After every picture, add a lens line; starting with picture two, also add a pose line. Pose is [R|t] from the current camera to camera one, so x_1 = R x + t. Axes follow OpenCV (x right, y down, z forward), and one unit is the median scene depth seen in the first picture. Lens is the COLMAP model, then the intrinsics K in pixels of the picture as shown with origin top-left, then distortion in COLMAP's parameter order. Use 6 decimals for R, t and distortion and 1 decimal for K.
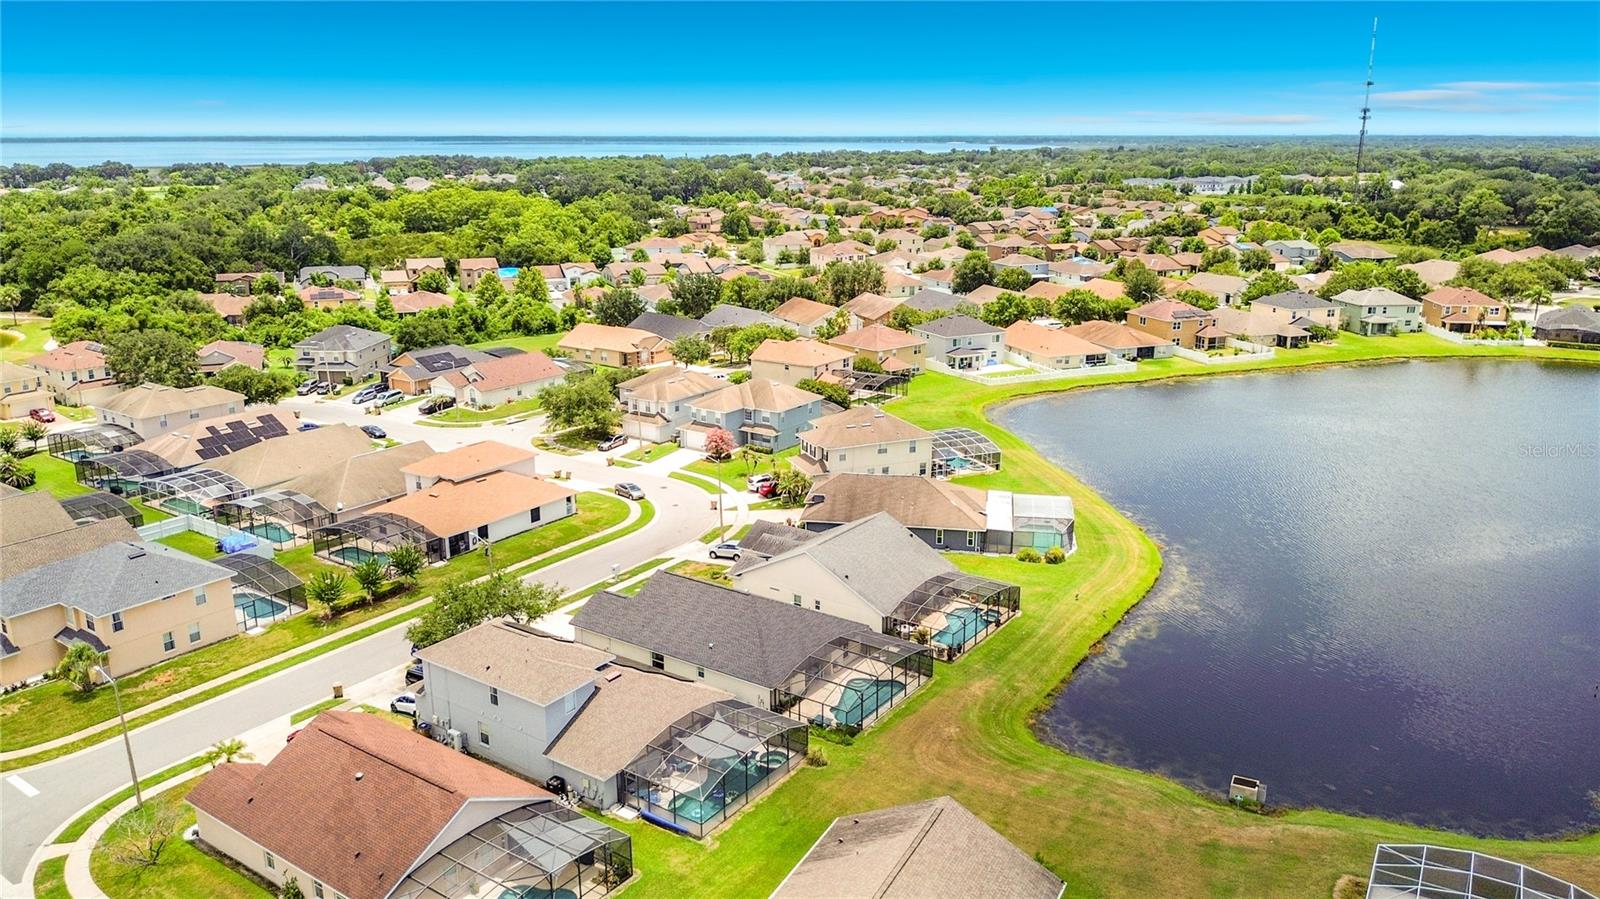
lens RADIAL K [[1146.4, 0, 795.4], [0, 1146.4, 446.8], [0, 0, 1]] dist [0.073809, -0.117208]
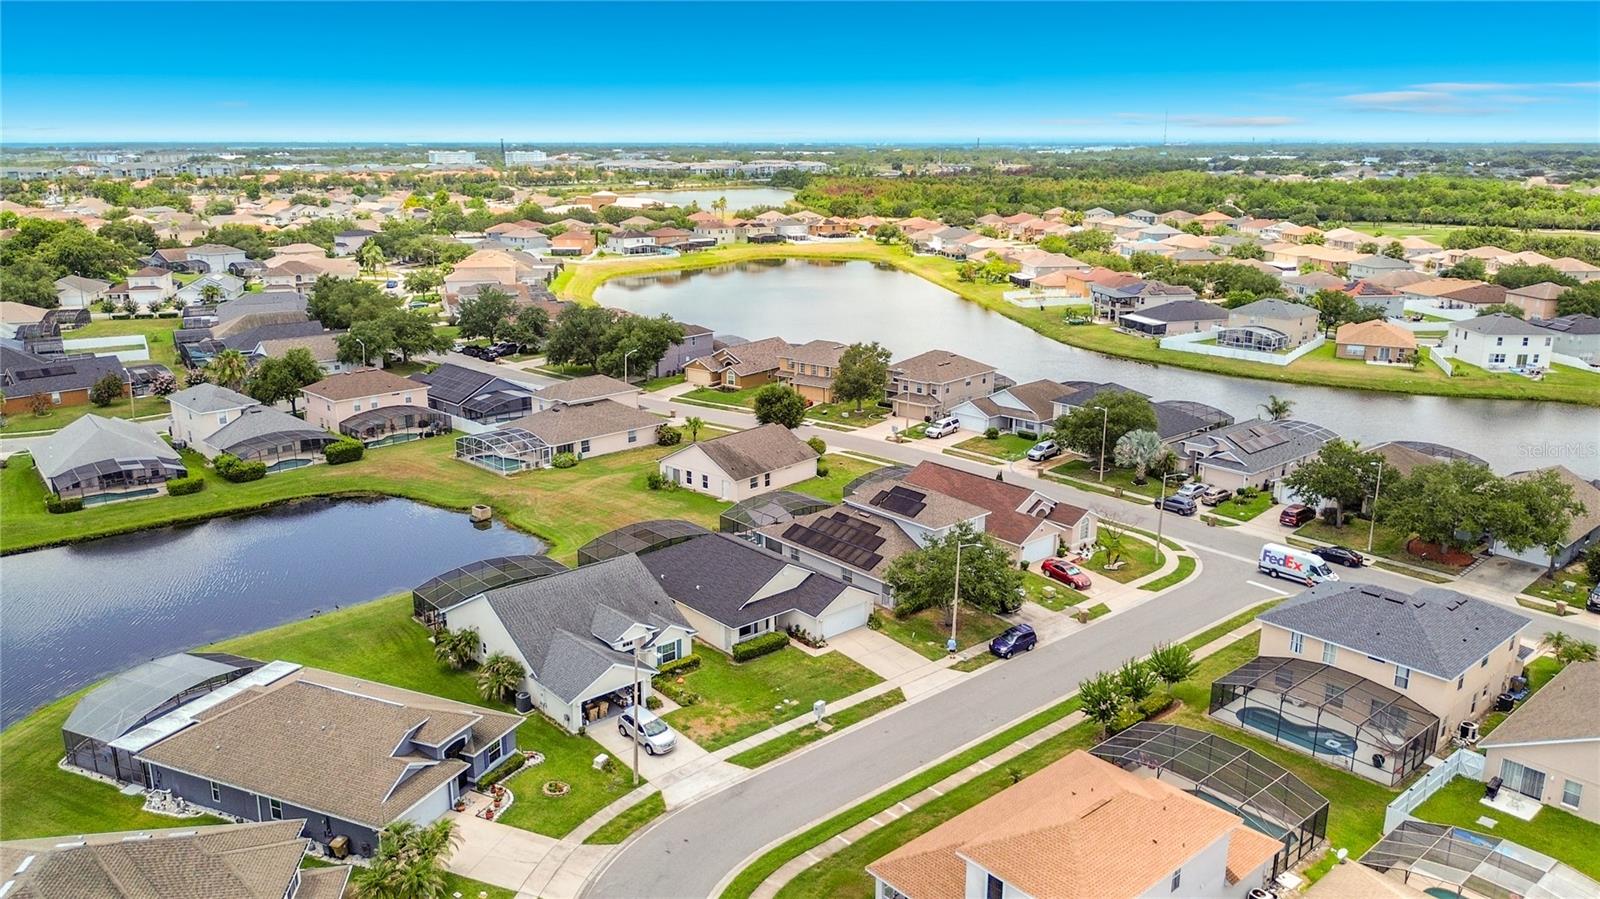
lens RADIAL K [[1146.4, 0, 795.4], [0, 1146.4, 446.8], [0, 0, 1]] dist [0.073809, -0.117208]
pose [[-0.972160, -0.060305, 0.226424, -0.271504], [0.062351, 0.864898, 0.498060, -0.361683], [-0.225869, 0.498312, -0.837059, 1.397827]]
